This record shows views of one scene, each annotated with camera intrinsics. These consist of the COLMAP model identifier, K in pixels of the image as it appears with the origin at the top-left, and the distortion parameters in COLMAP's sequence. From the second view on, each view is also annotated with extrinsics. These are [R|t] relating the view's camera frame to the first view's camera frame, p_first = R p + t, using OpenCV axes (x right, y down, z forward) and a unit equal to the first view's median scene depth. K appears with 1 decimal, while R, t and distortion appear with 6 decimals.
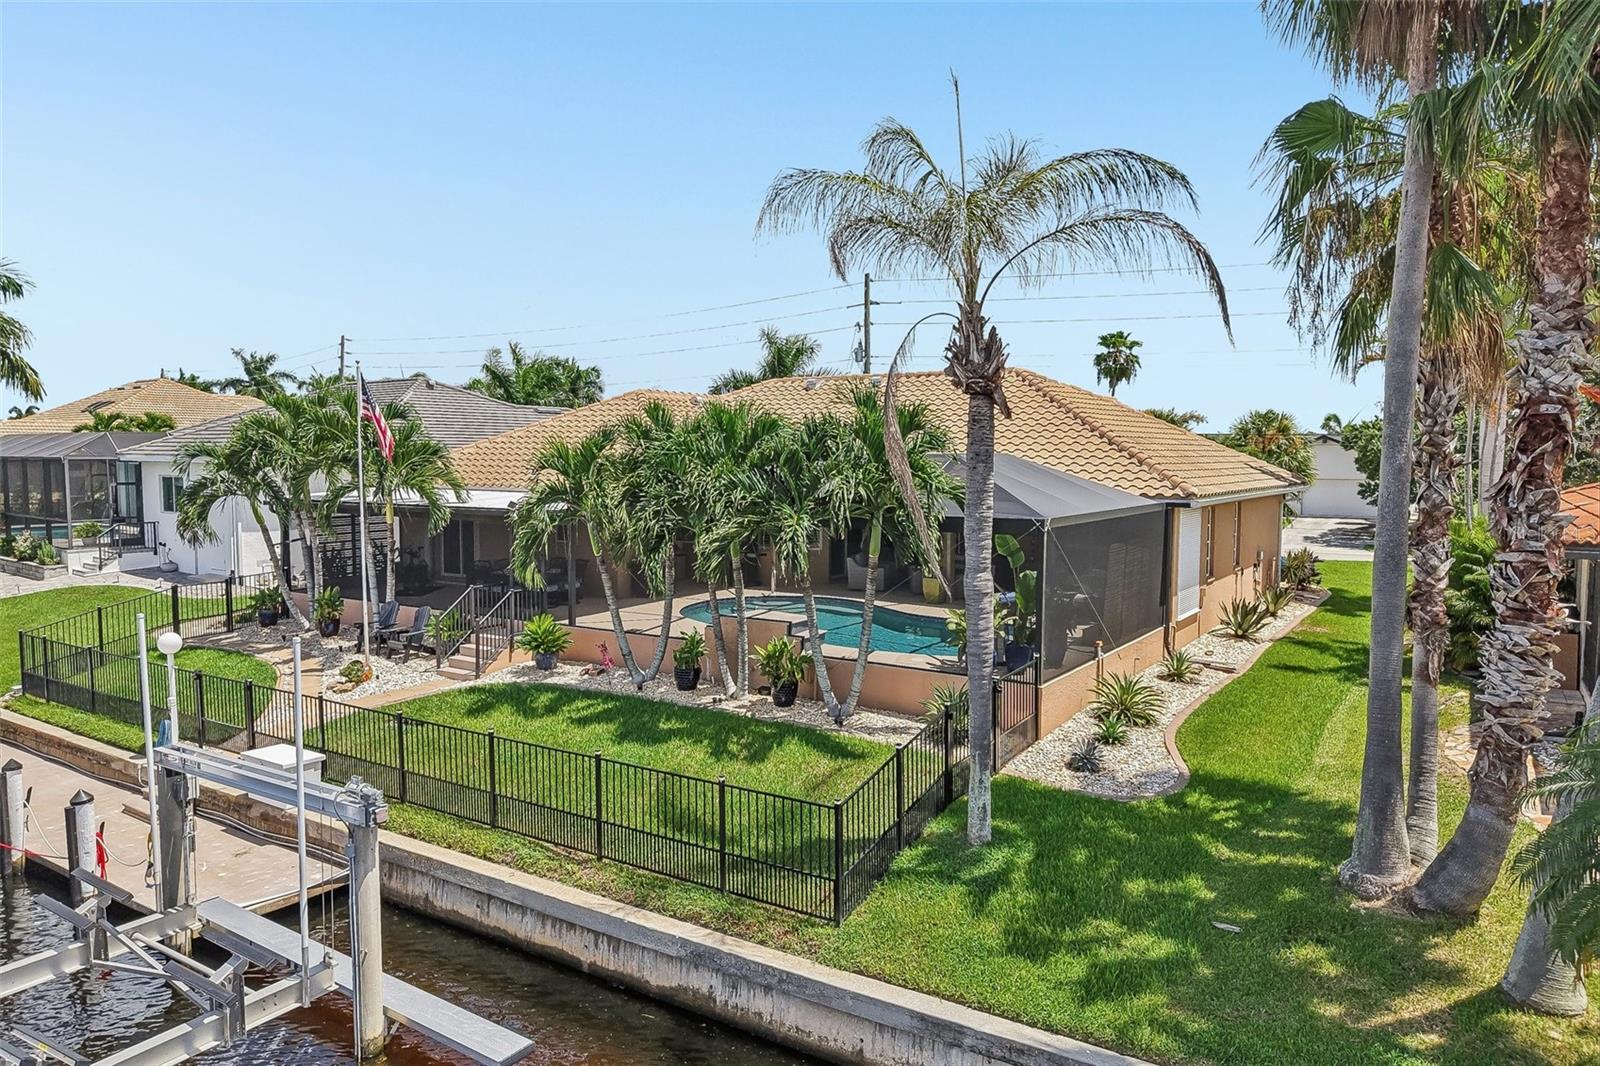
lens RADIAL K [[1078.0, 0, 792.7], [0, 1078.0, 485.2], [0, 0, 1]] dist [0.023050, -0.001543]
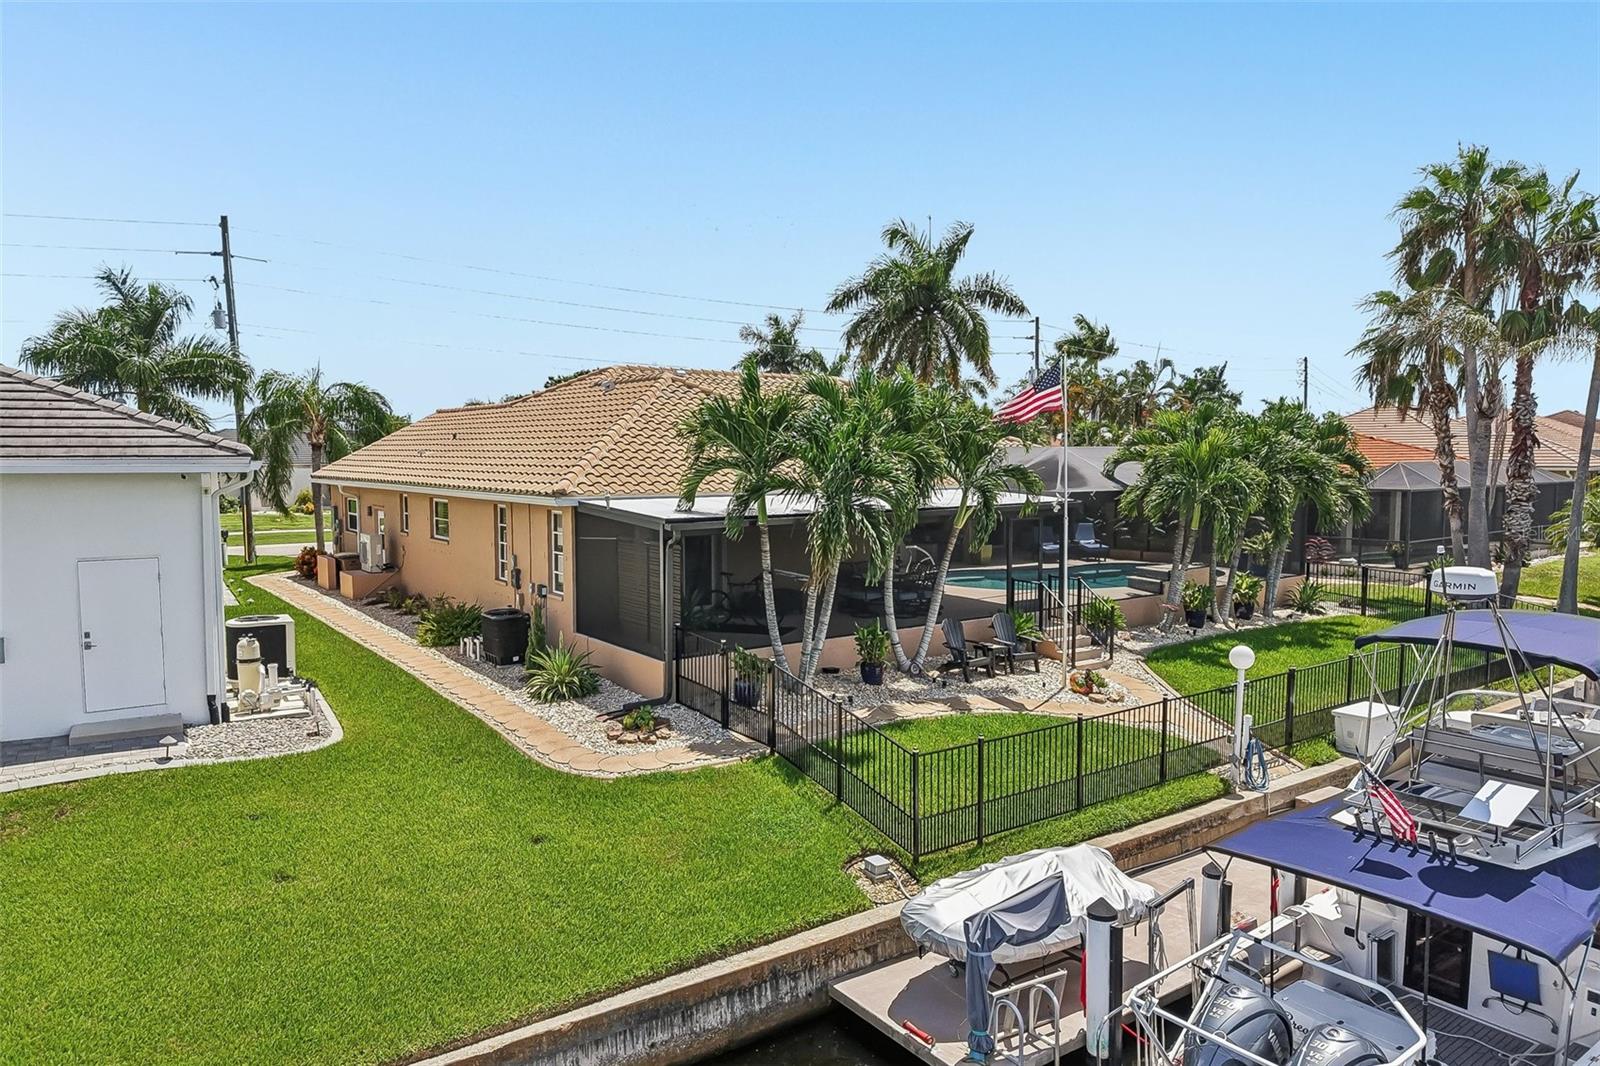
lens RADIAL K [[1080.6, 0, 800.0], [0, 1080.6, 533.0], [0, 0, 1]] dist [-0.010274, -0.002543]
pose [[0.345075, -0.076684, 0.935437, -1.704262], [0.032724, 0.997034, 0.069662, -0.036667], [-0.938004, 0.006572, 0.346561, 1.155331]]
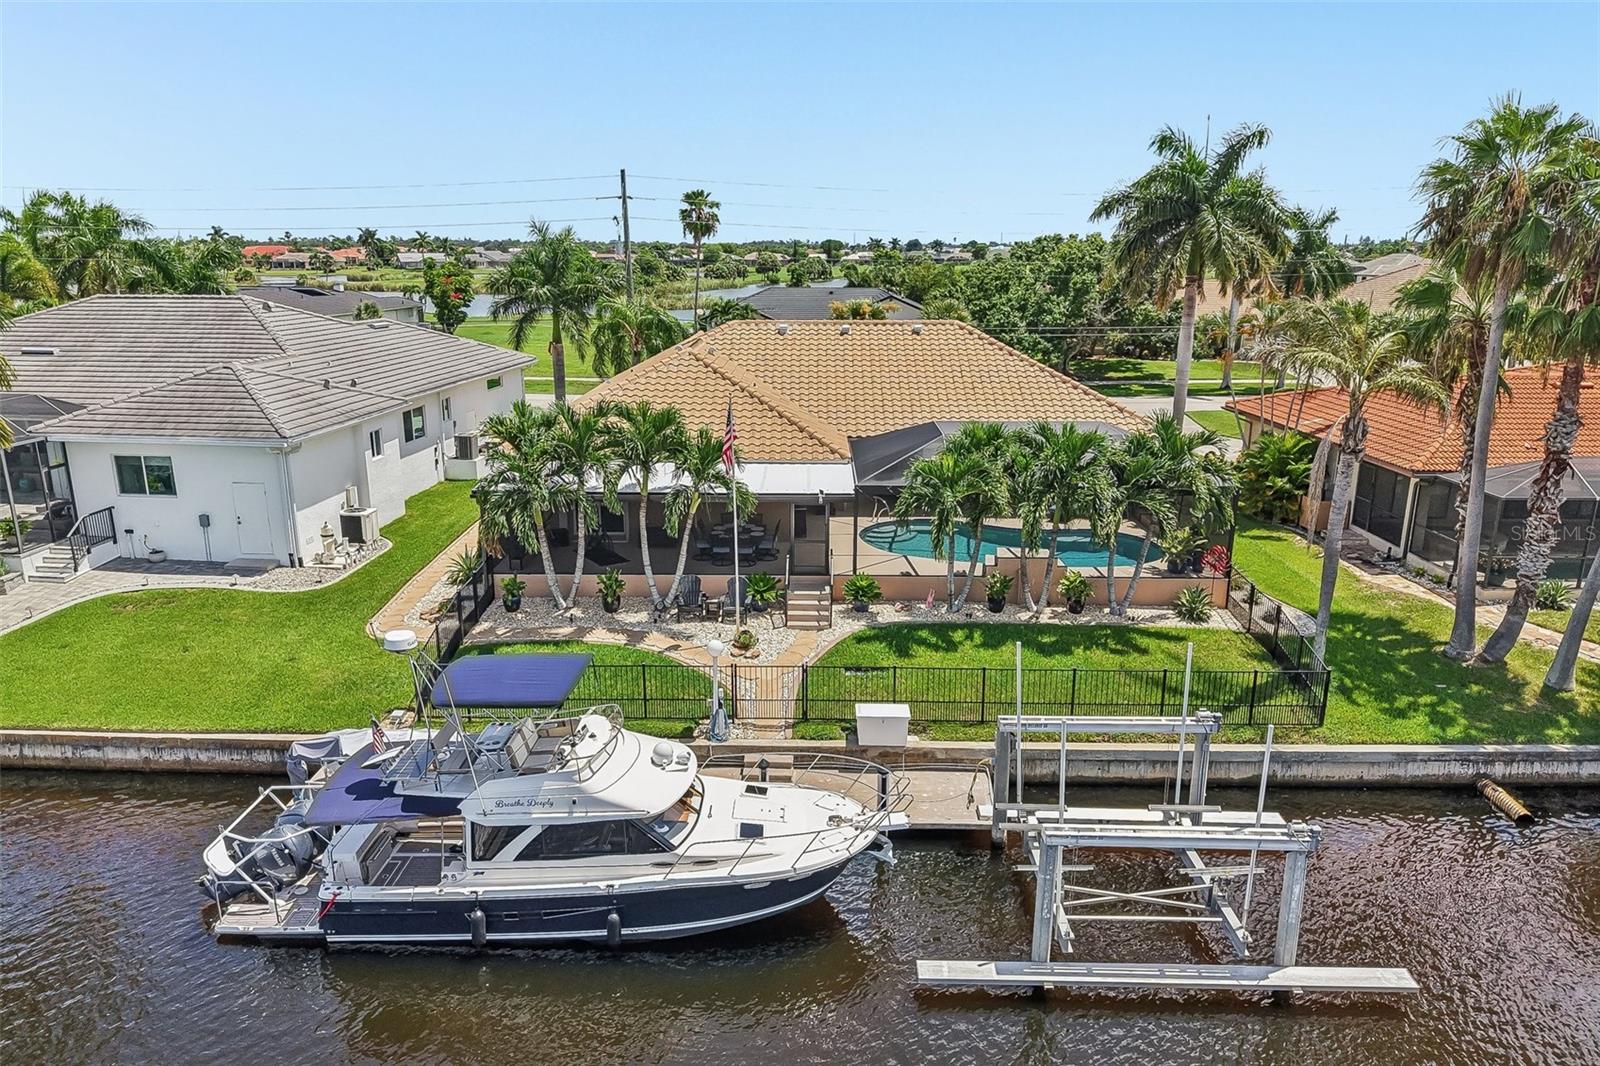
lens RADIAL K [[1071.3, 0, 800.0], [0, 1071.3, 533.0], [0, 0, 1]] dist [0.000604, -0.000244]
pose [[0.839930, -0.139822, 0.524373, -1.244737], [0.016320, 0.972311, 0.233122, -0.300266], [-0.542449, -0.187249, 0.818955, -0.032704]]
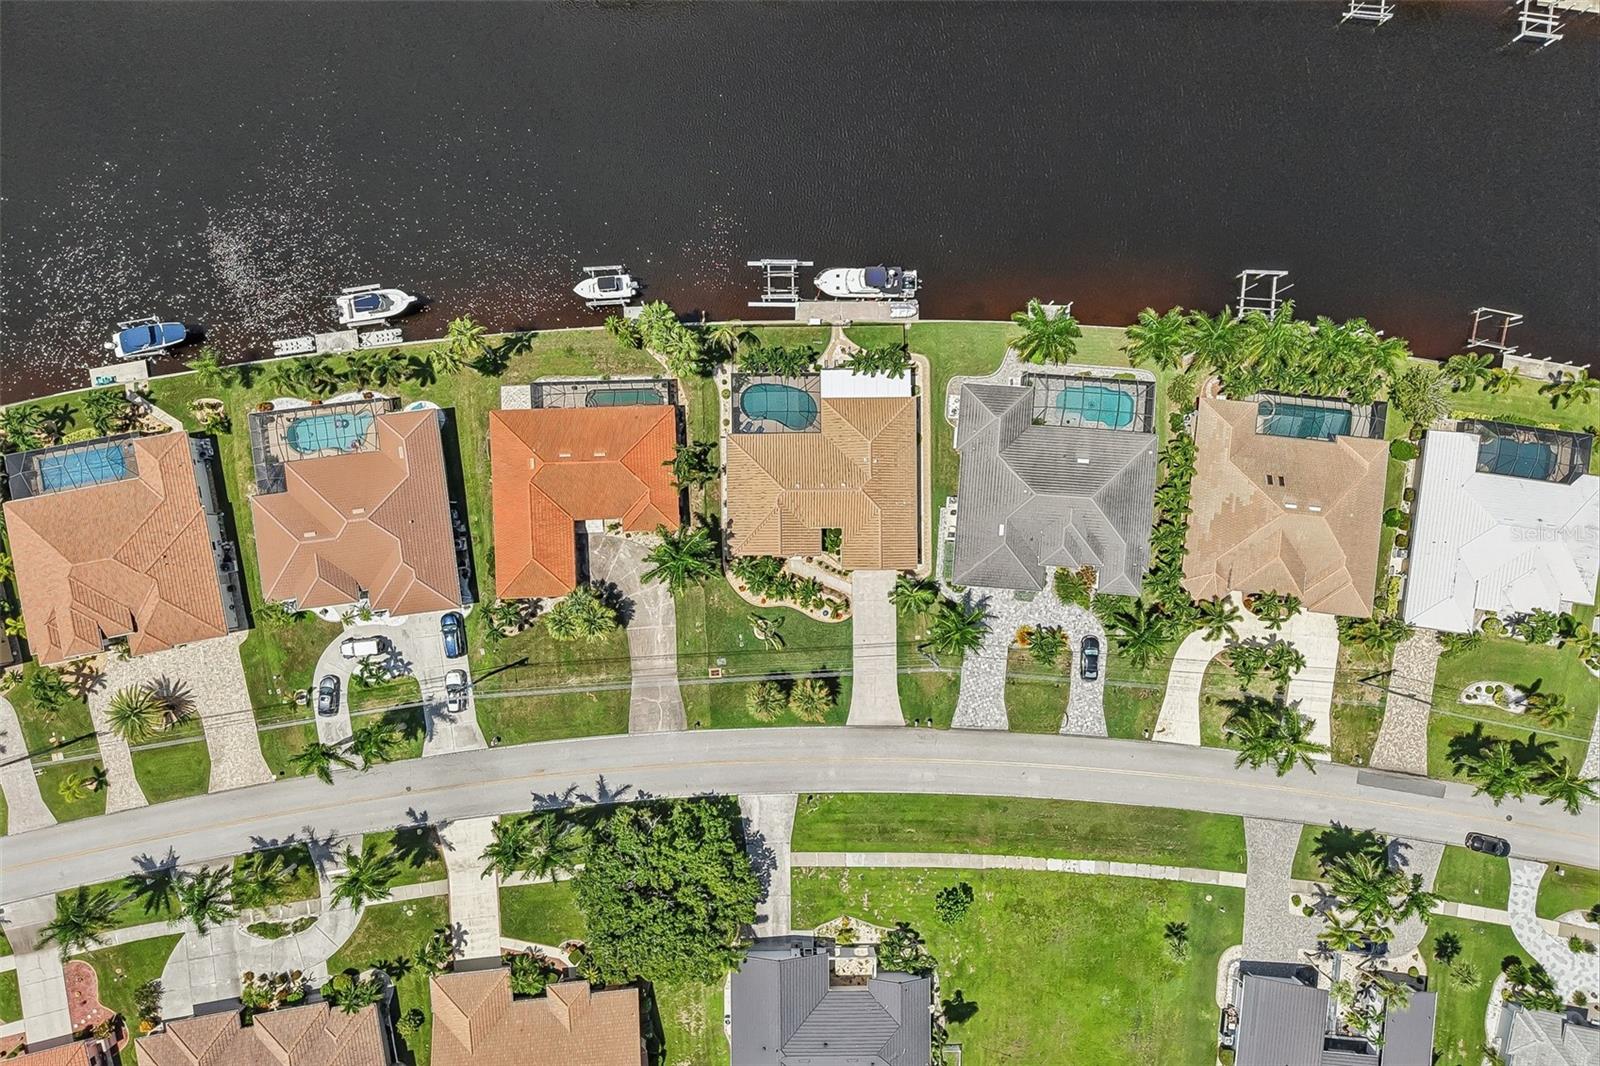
lens RADIAL K [[1061.1, 0, 800.0], [0, 1061.1, 533.0], [0, 0, 1]] dist [0.040718, -0.002043]
pose [[-0.827400, 0.560670, -0.032530, 0.674809], [-0.060942, -0.032052, 0.997627, -7.045276], [0.558297, 0.827419, 0.060688, 1.684262]]
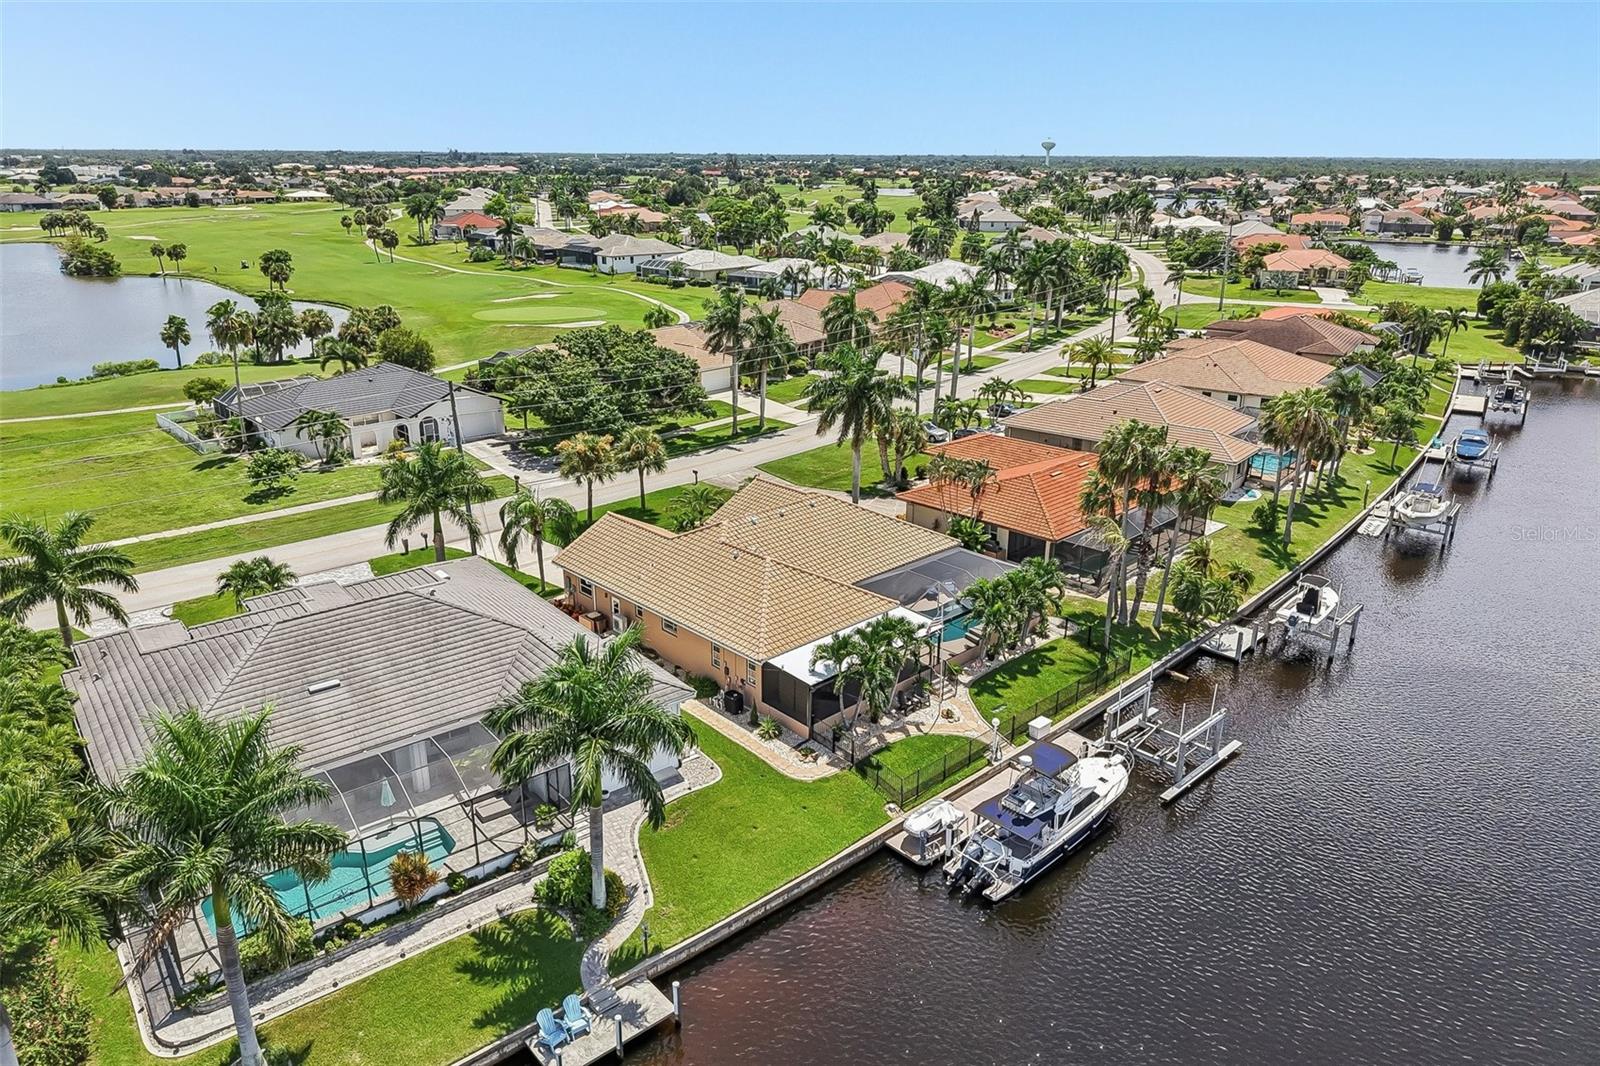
lens RADIAL K [[1061.1, 0, 800.0], [0, 1061.1, 533.0], [0, 0, 1]] dist [0.040718, -0.002043]
pose [[0.225223, -0.328167, 0.917377, -3.438738], [0.029722, 0.943445, 0.330195, -1.404298], [-0.973854, -0.047101, 0.222239, 1.010505]]
